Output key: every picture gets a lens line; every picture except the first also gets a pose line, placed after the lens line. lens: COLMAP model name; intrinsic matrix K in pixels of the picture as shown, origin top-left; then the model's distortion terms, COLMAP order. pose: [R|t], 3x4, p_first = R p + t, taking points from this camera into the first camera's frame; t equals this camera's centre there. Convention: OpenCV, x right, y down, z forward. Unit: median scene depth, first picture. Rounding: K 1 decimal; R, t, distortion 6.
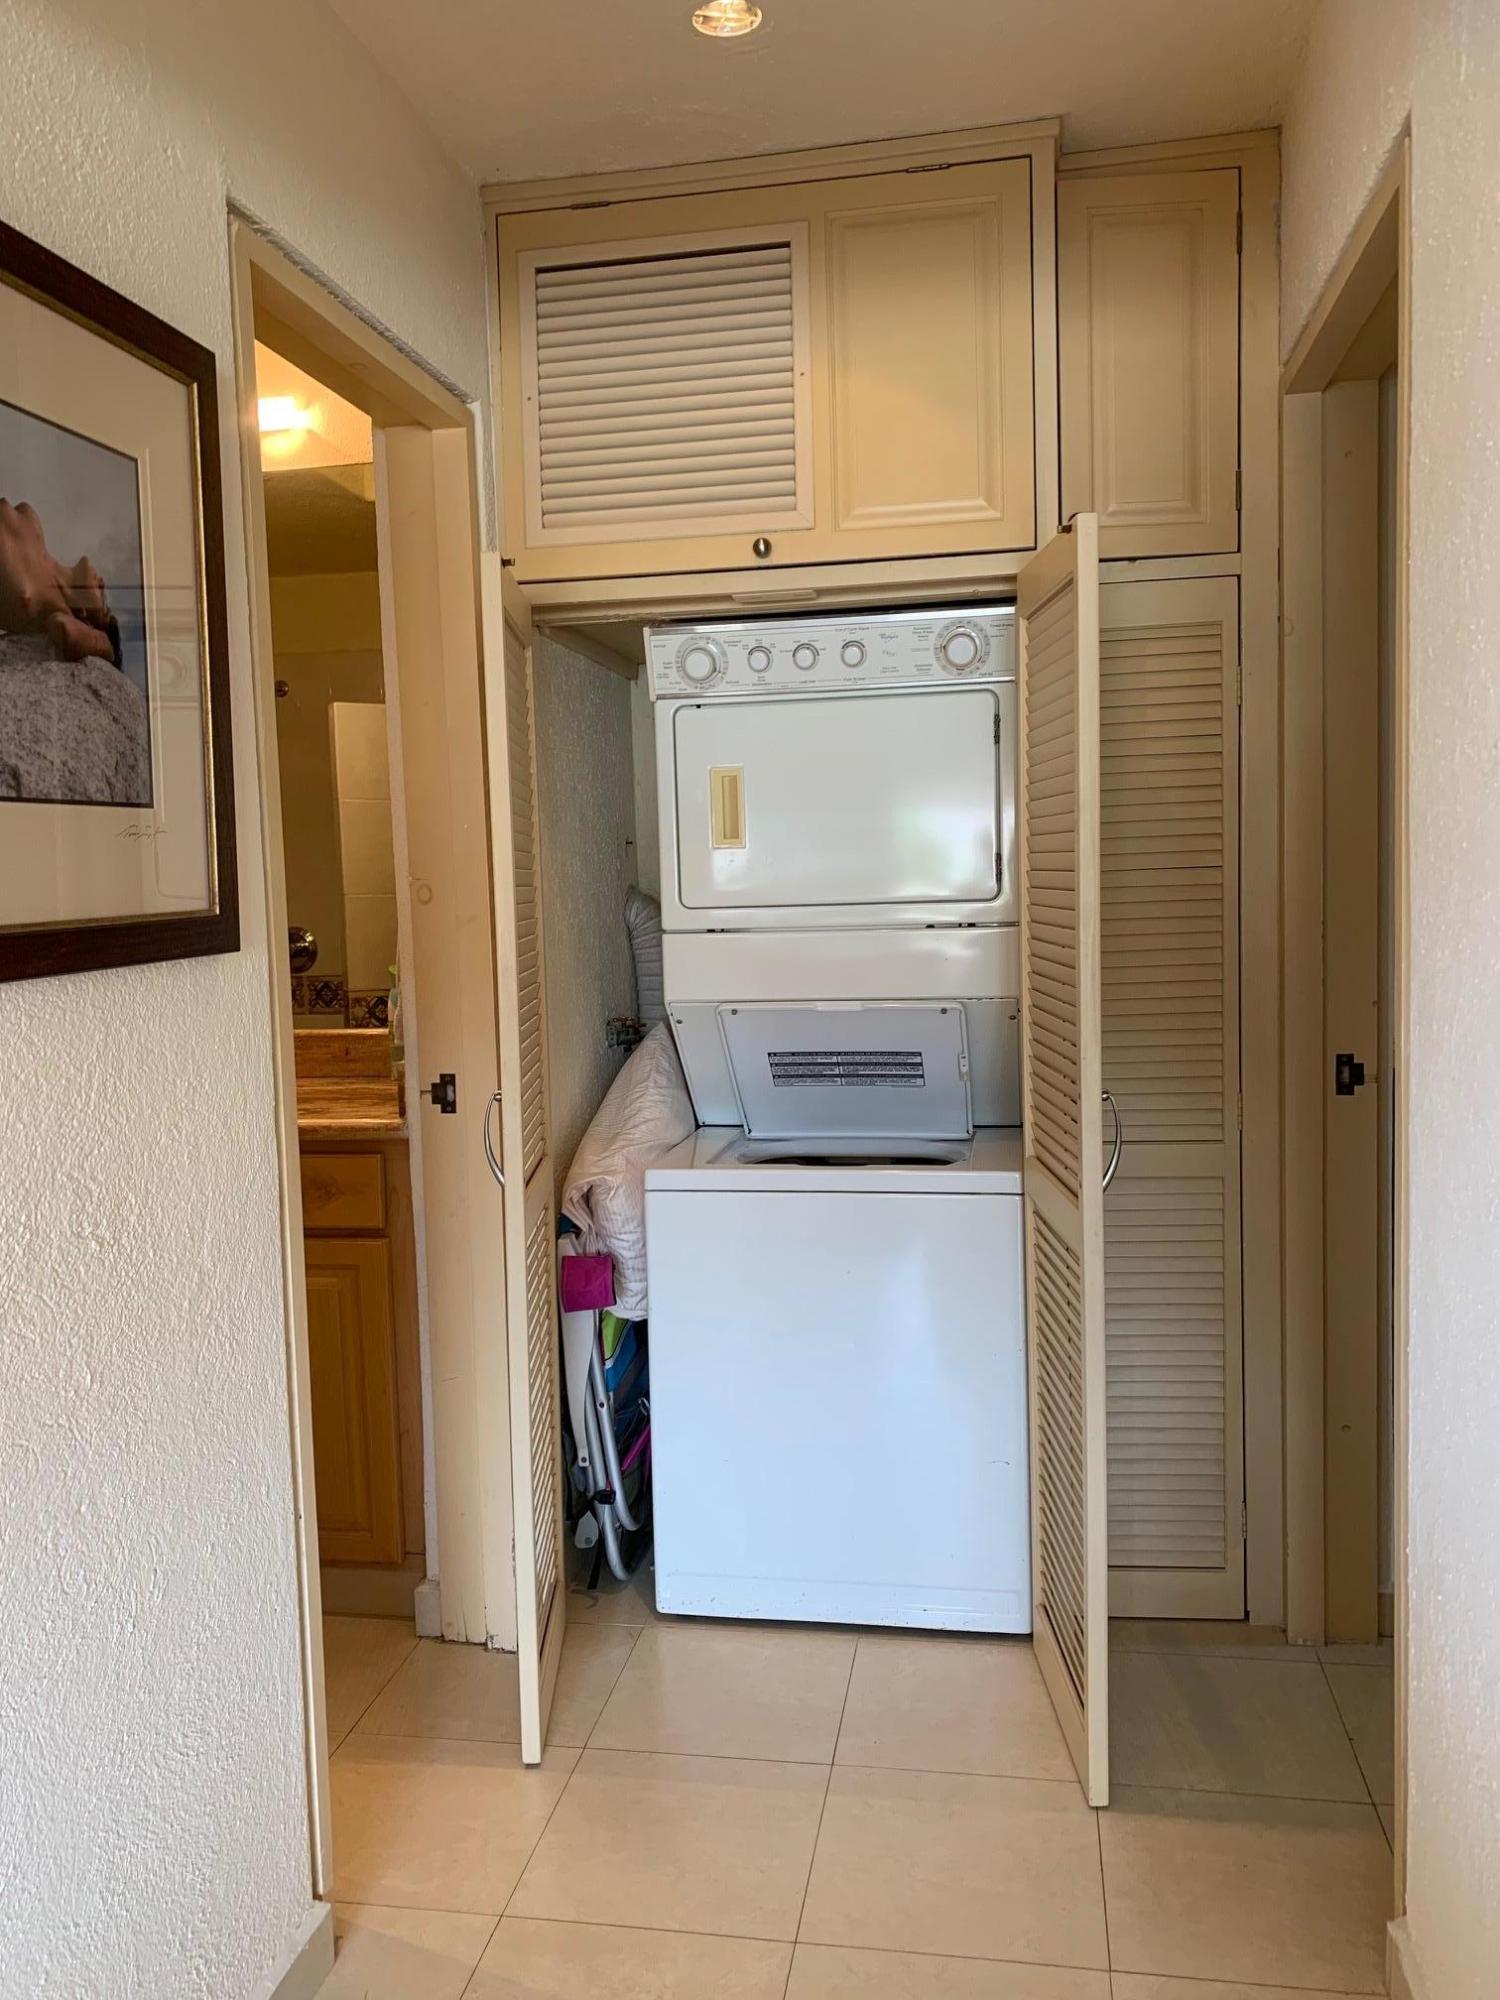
lens RADIAL K [[1522.6, 0, 750.0], [0, 1522.6, 1000.0], [0, 0, 1]] dist [0.011834, 0.000707]
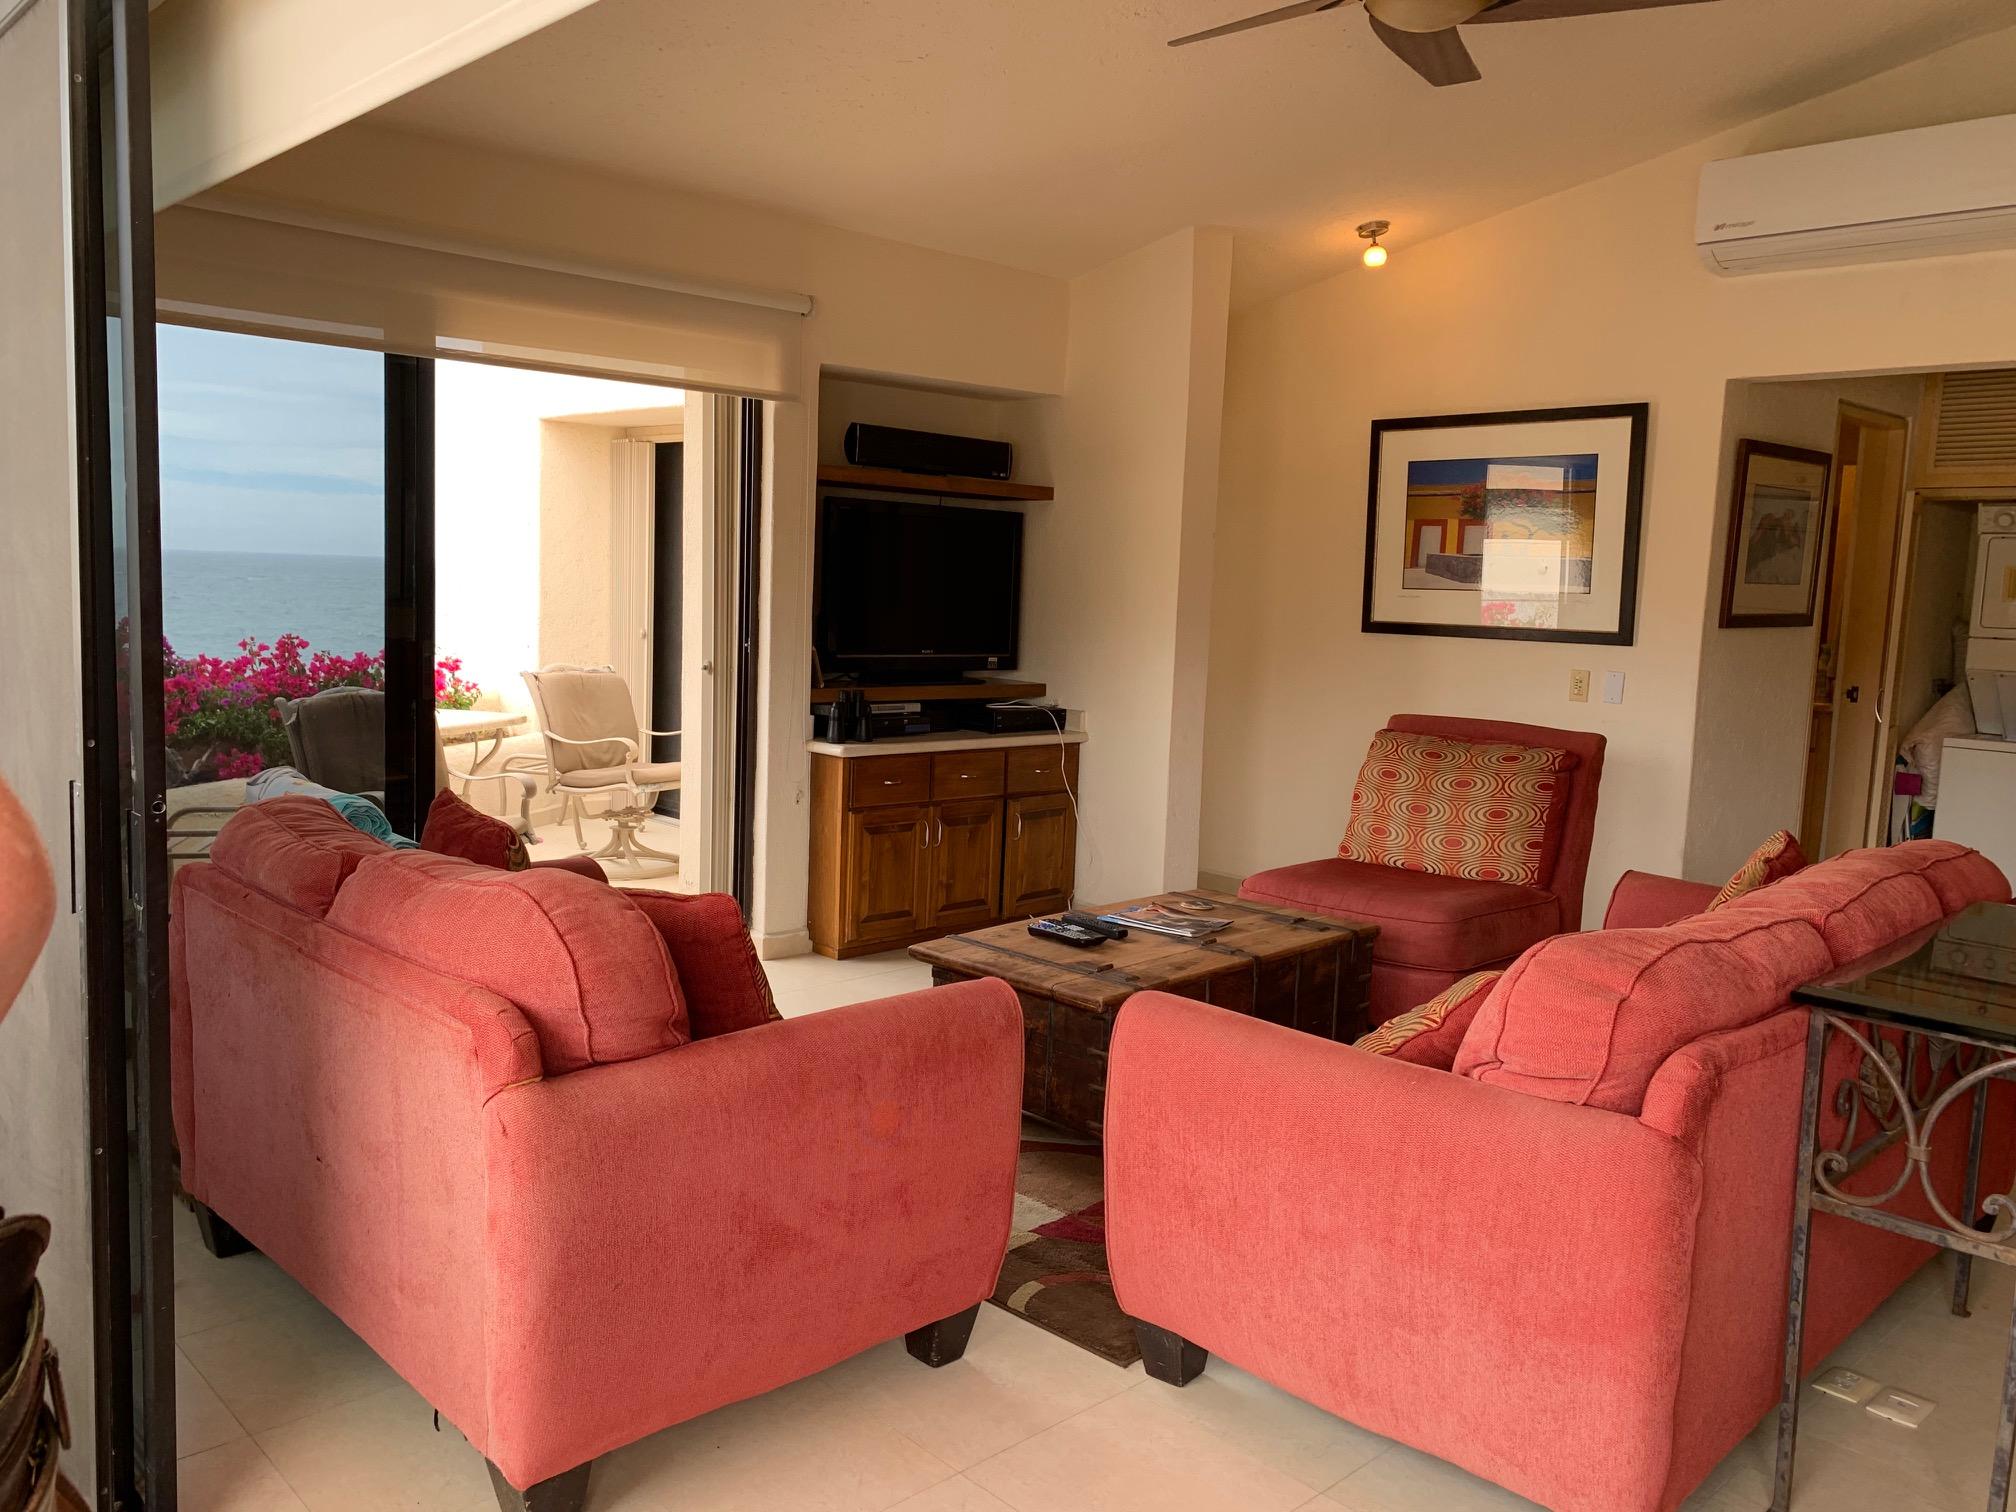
lens RADIAL K [[1543.6, 0, 995.1], [0, 1543.6, 755.0], [0, 0, 1]] dist [0.056600, -0.076342]
pose [[0.799036, 0.127265, -0.587661, 0.171805], [-0.106450, 0.991847, 0.070057, 0.120924], [0.591786, 0.006578, 0.806068, -1.729945]]
